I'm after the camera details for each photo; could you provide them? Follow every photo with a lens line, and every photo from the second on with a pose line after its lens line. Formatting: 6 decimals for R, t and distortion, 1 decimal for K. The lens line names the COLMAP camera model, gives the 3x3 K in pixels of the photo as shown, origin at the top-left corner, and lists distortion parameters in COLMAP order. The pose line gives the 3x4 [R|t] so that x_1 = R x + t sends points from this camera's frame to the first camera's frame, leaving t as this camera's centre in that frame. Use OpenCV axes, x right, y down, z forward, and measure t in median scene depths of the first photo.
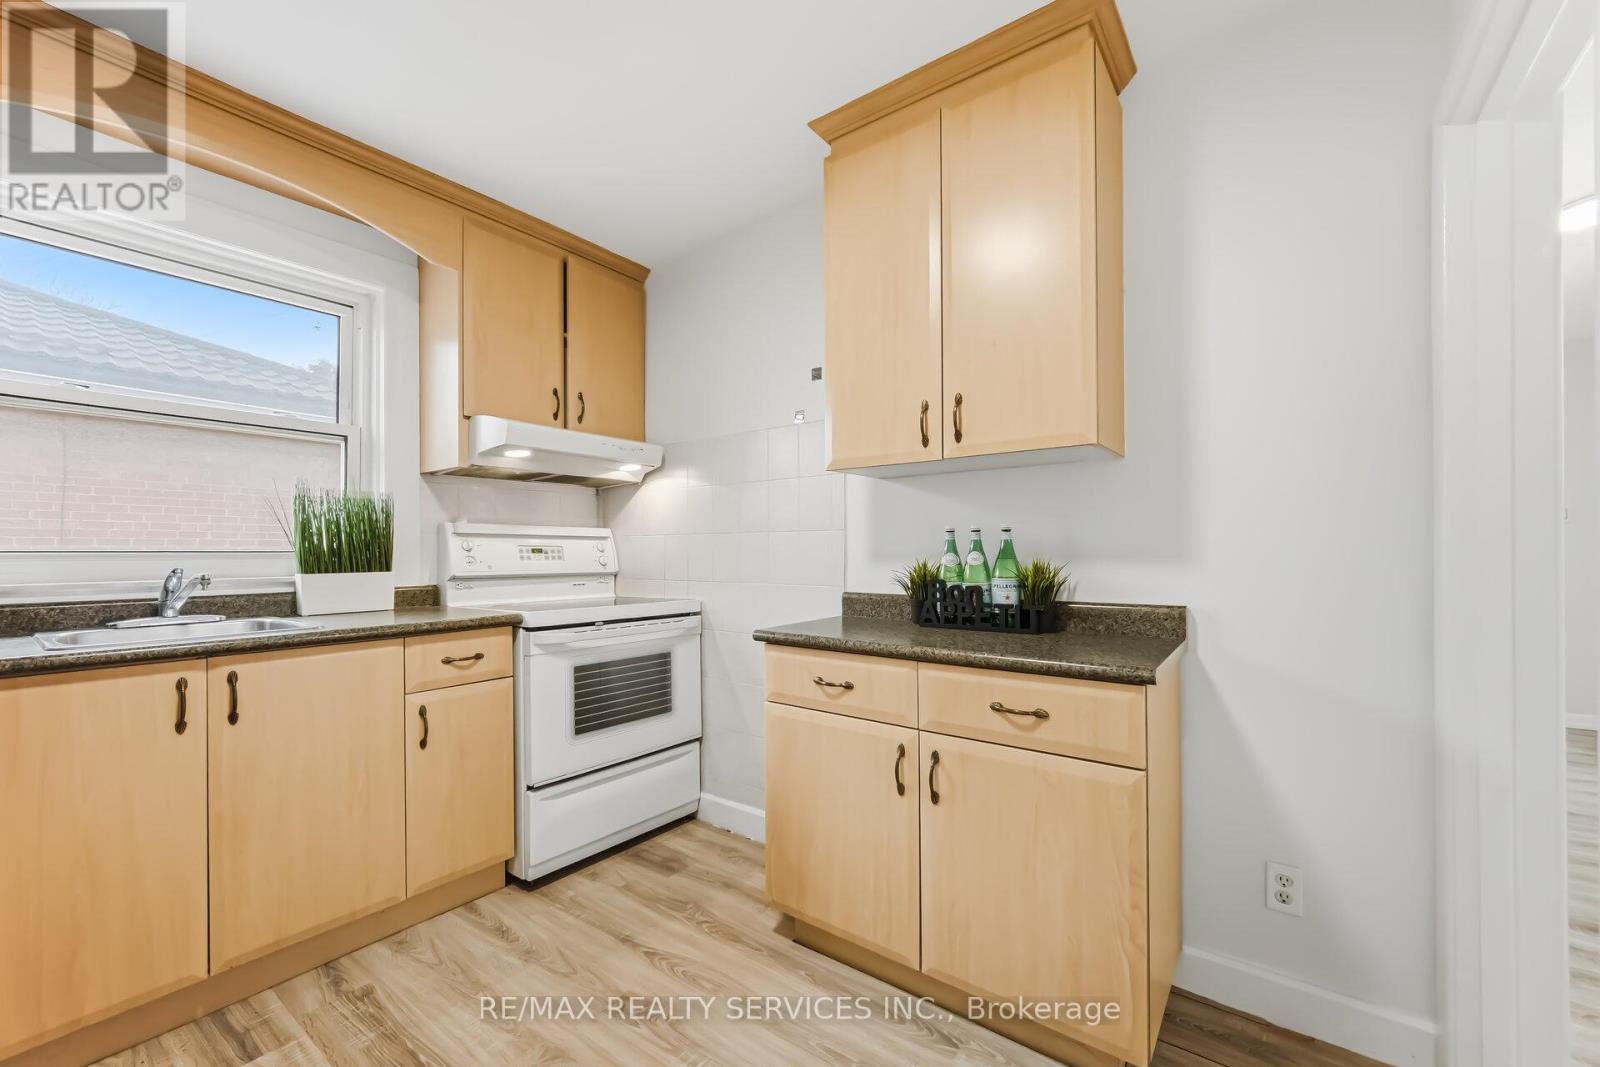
lens RADIAL K [[643.3, 0, 797.7], [0, 643.3, 545.2], [0, 0, 1]] dist [-0.001192, -0.000237]
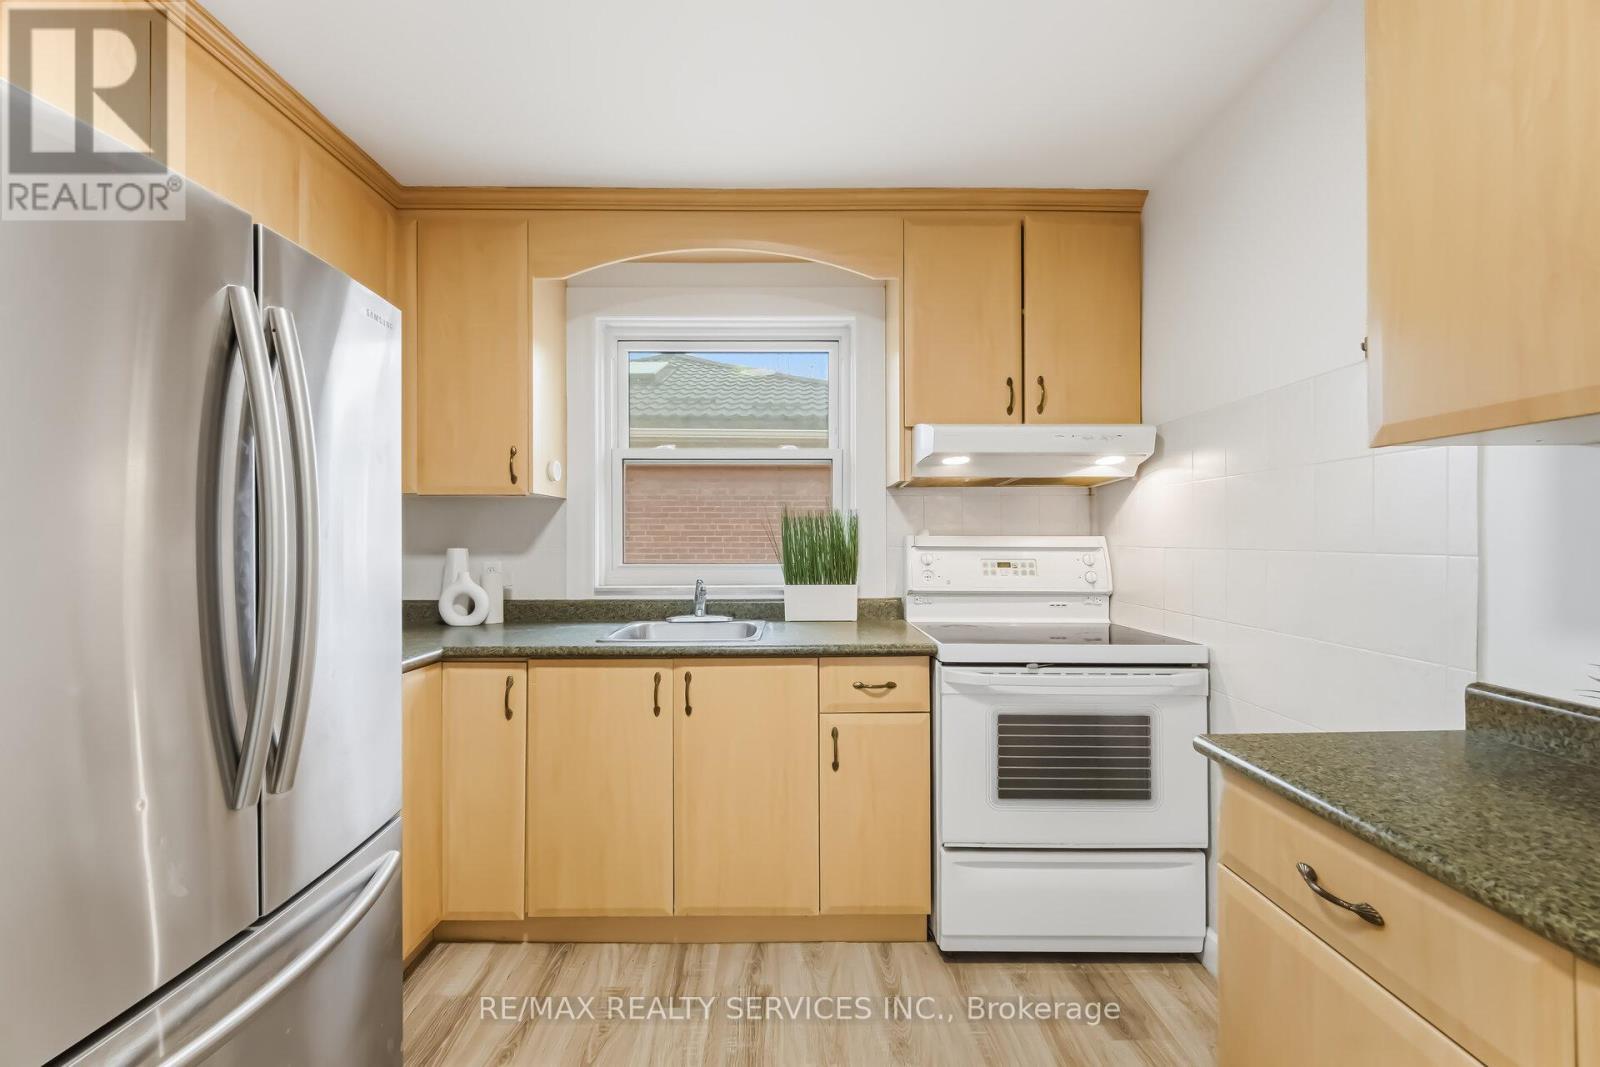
lens RADIAL K [[641.1, 0, 795.4], [0, 641.1, 536.7], [0, 0, 1]] dist [-0.001242, -0.000314]
pose [[0.614222, 0.000681, -0.789133, 0.134056], [0.005550, 0.999971, 0.005182, -0.042810], [0.789114, -0.007562, 0.614200, 0.279086]]
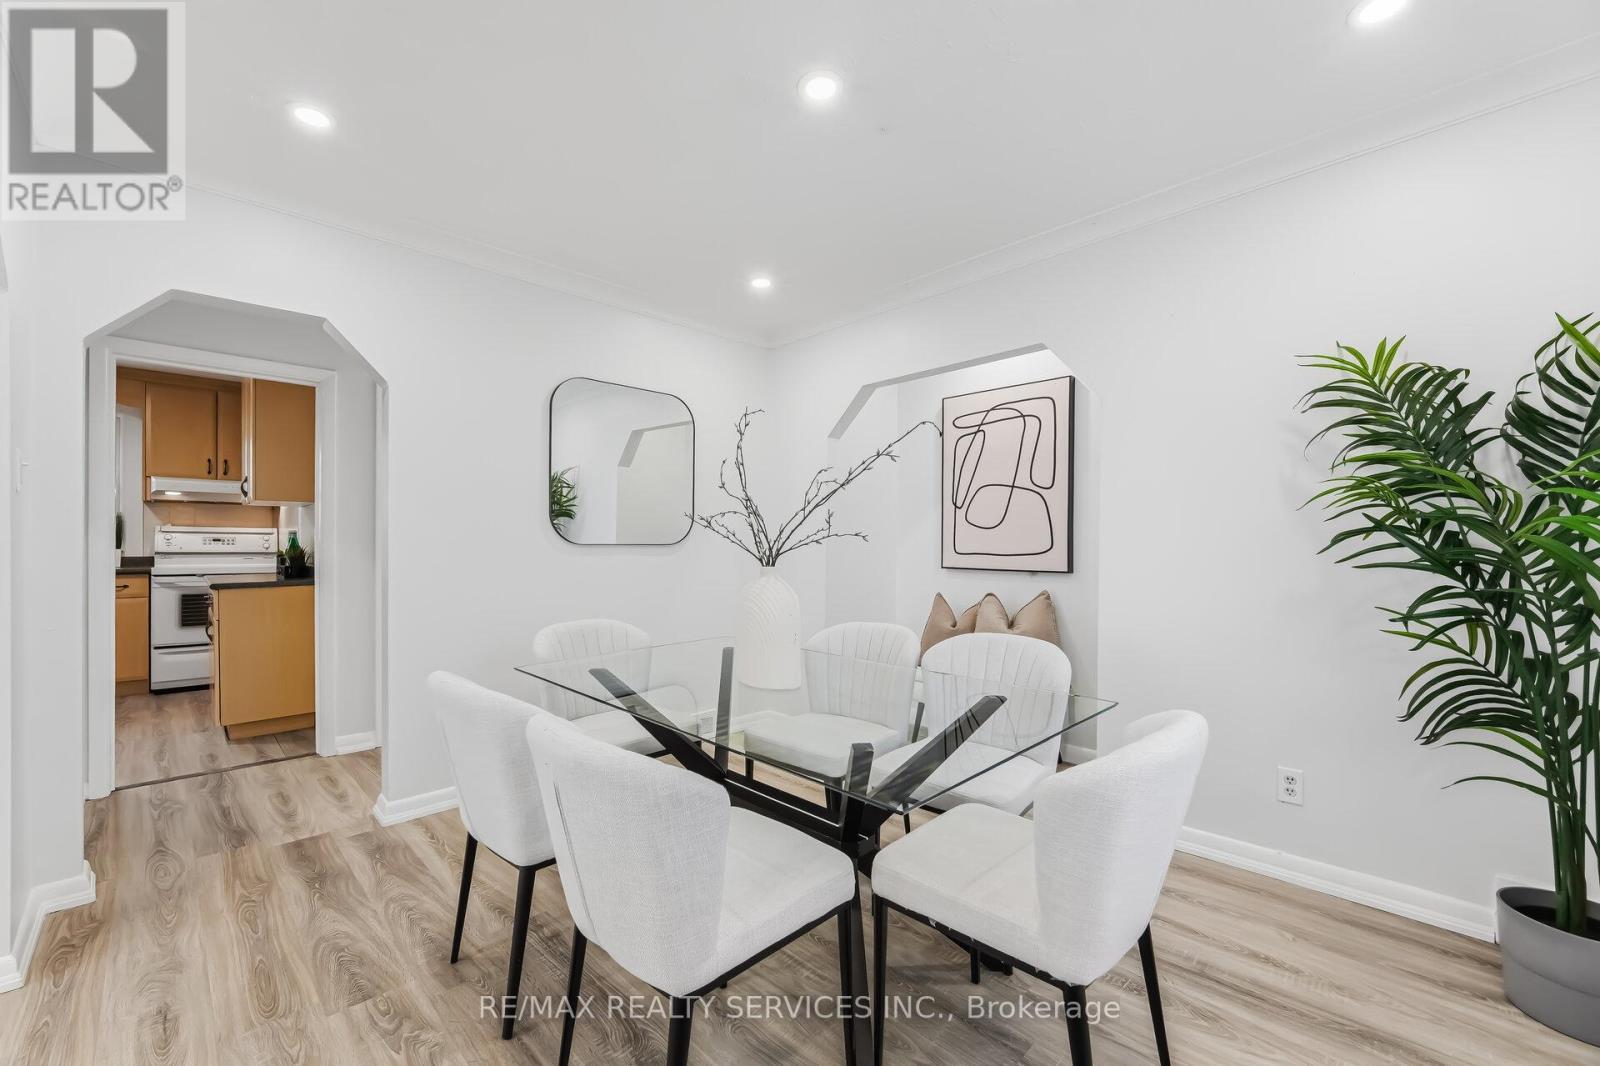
lens RADIAL K [[648.7, 0, 791.8], [0, 648.7, 550.0], [0, 0, 1]] dist [0.000317, 0.000297]
pose [[0.989015, 0.015860, -0.146964, 1.891688], [-0.012738, 0.999673, 0.022159, -0.031964], [0.147268, -0.020044, 0.988894, -0.802225]]
